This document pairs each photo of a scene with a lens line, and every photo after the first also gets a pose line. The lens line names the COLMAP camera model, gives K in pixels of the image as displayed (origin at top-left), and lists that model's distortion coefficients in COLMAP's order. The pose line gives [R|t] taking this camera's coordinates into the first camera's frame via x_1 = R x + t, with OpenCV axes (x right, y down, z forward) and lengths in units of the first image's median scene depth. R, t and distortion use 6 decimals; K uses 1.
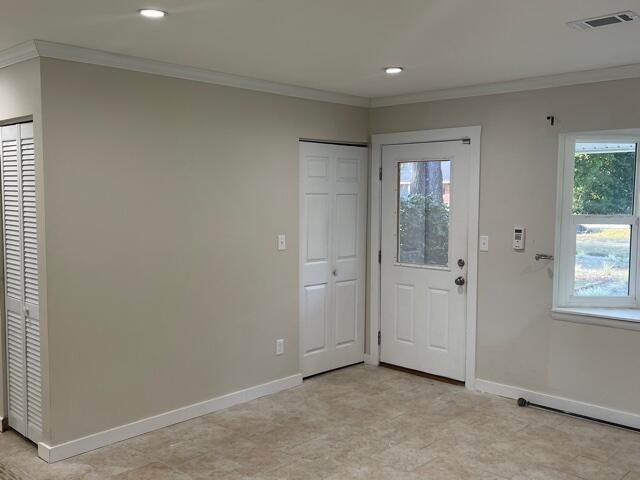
lens RADIAL K [[647.6, 0, 326.0], [0, 647.6, 242.6], [0, 0, 1]] dist [0.081664, -0.085530]
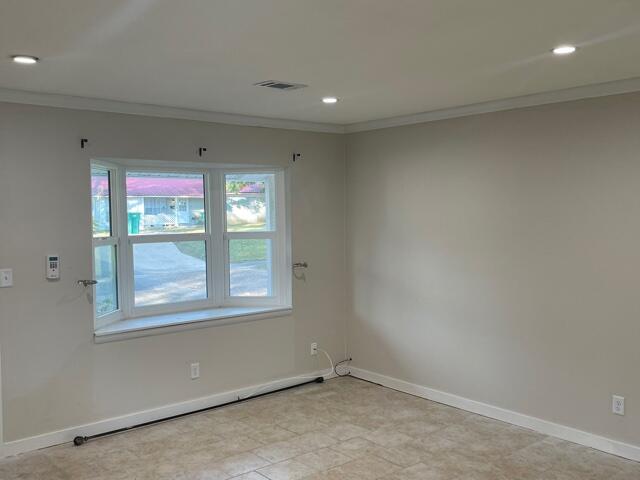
lens RADIAL K [[647.6, 0, 326.0], [0, 647.6, 242.6], [0, 0, 1]] dist [0.081664, -0.085530]
pose [[0.104115, -0.054756, 0.993057, -0.553170], [0.084223, 0.995382, 0.046054, -0.048601], [-0.990993, 0.078843, 0.108245, 0.501966]]
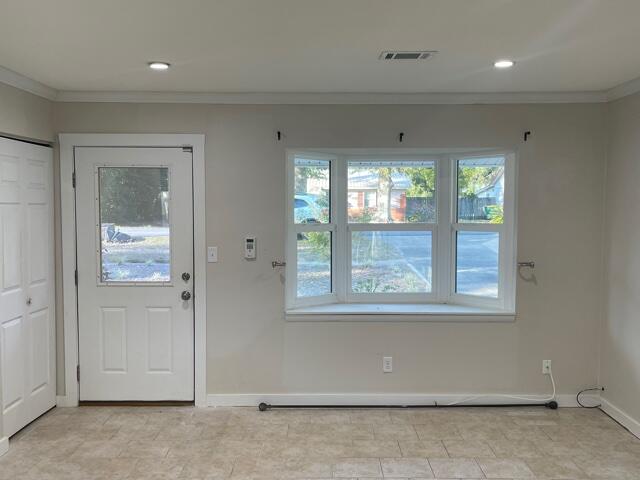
lens RADIAL K [[647.6, 0, 326.0], [0, 647.6, 242.6], [0, 0, 1]] dist [0.081664, -0.085530]
pose [[0.725191, -0.042480, 0.687236, -0.306139], [0.051933, 0.998627, 0.006927, -0.014899], [-0.686586, 0.030667, 0.726402, 0.172908]]
